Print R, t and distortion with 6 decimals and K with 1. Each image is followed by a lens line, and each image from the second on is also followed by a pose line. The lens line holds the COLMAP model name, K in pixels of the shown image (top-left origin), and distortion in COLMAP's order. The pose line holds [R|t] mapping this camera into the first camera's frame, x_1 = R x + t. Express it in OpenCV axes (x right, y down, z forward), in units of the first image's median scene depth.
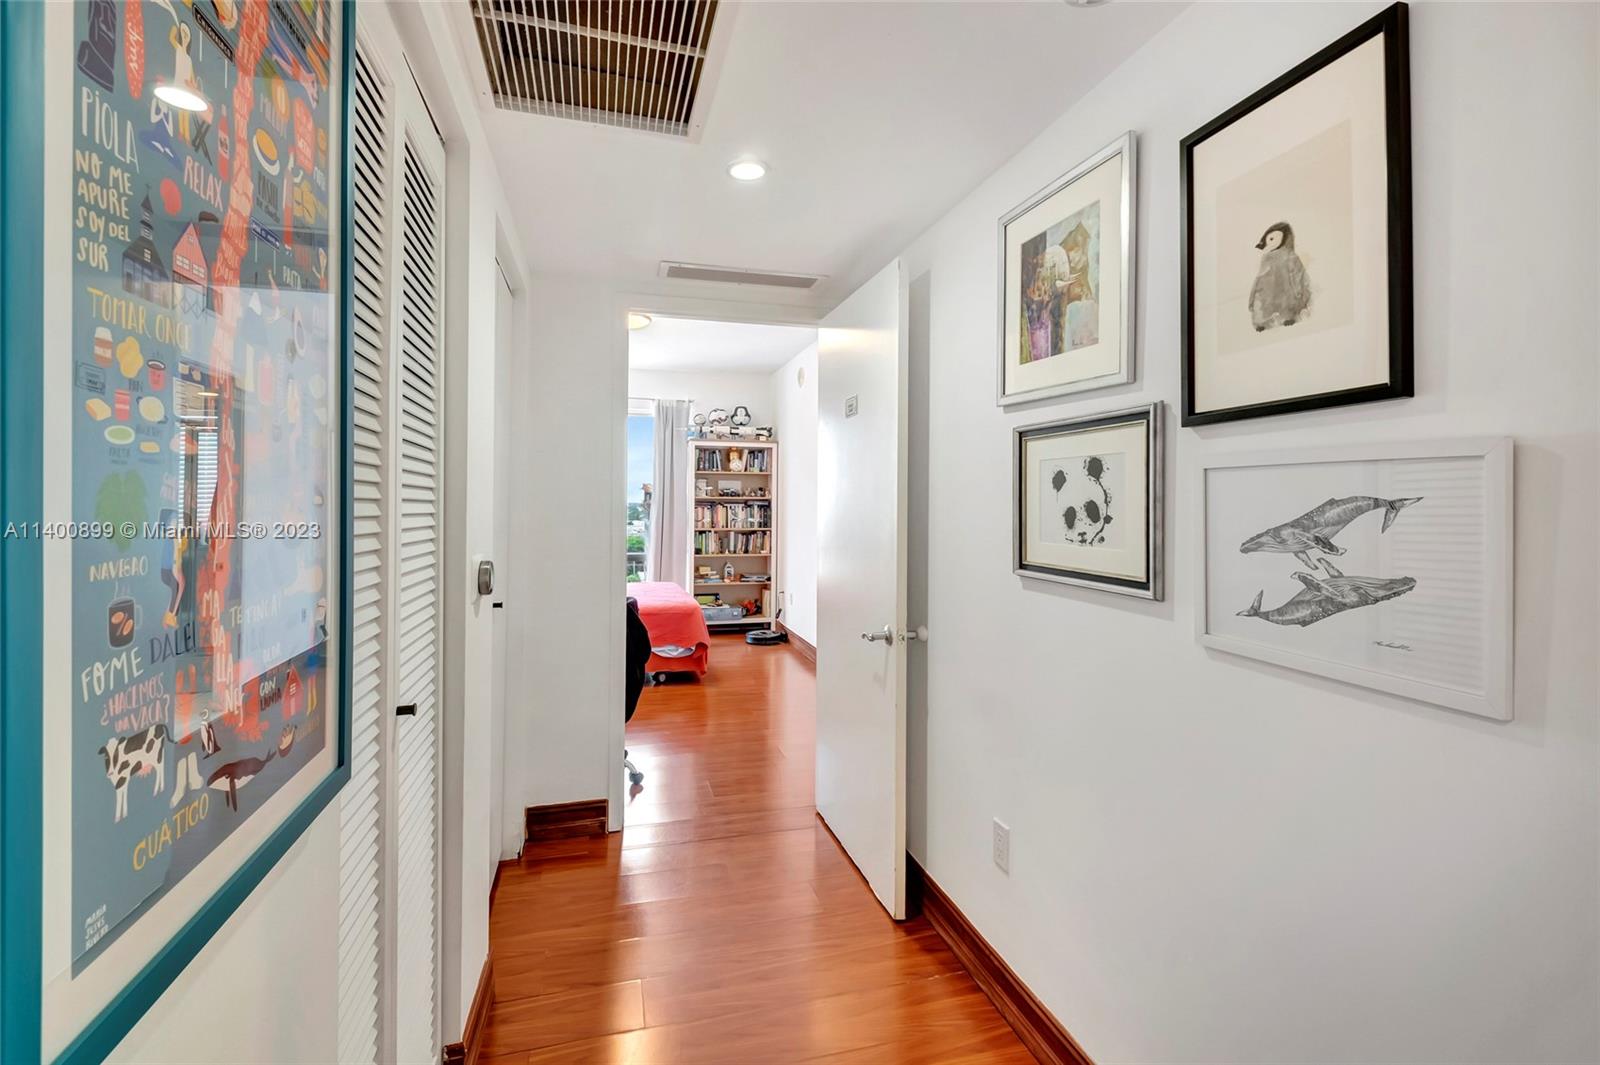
lens RADIAL K [[736.9, 0, 792.1], [0, 736.9, 510.7], [0, 0, 1]] dist [-0.010645, 0.000068]
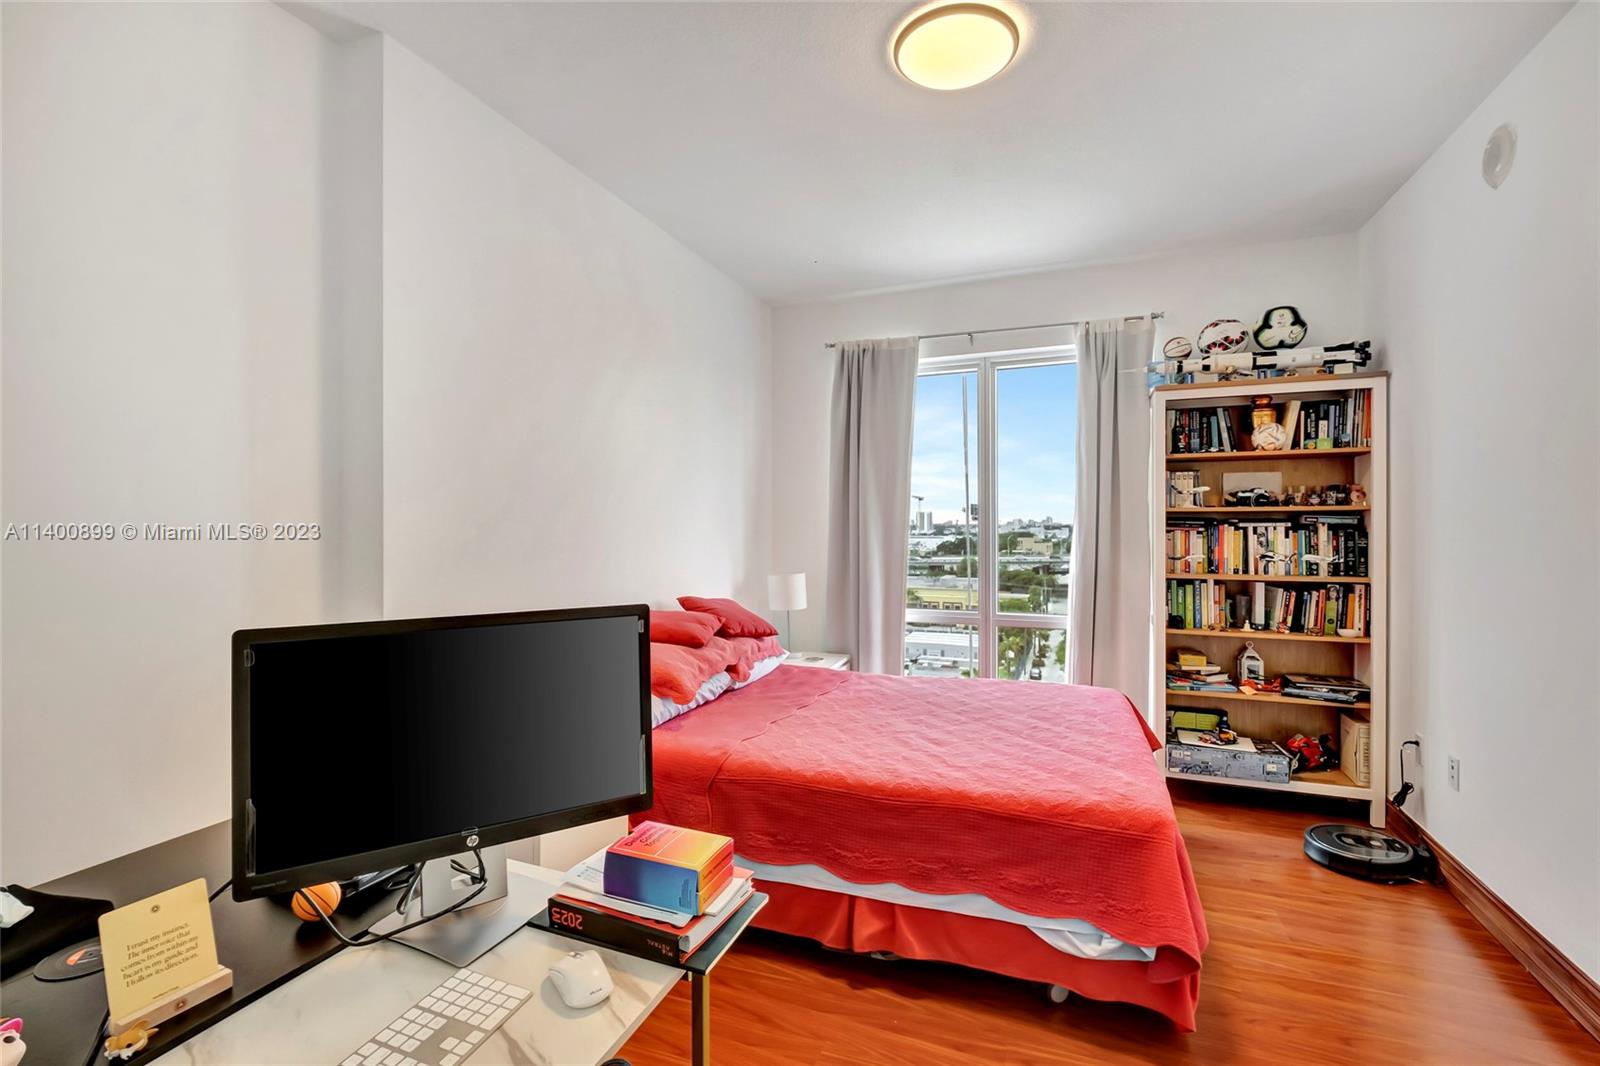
lens RADIAL K [[705.5, 0, 789.5], [0, 705.5, 521.8], [0, 0, 1]] dist [-0.000143, -0.000732]
pose [[0.800715, -0.008821, -0.598981, -0.052634], [0.002866, 0.999937, -0.010894, -0.005588], [0.599039, 0.007006, 0.800689, 0.476116]]
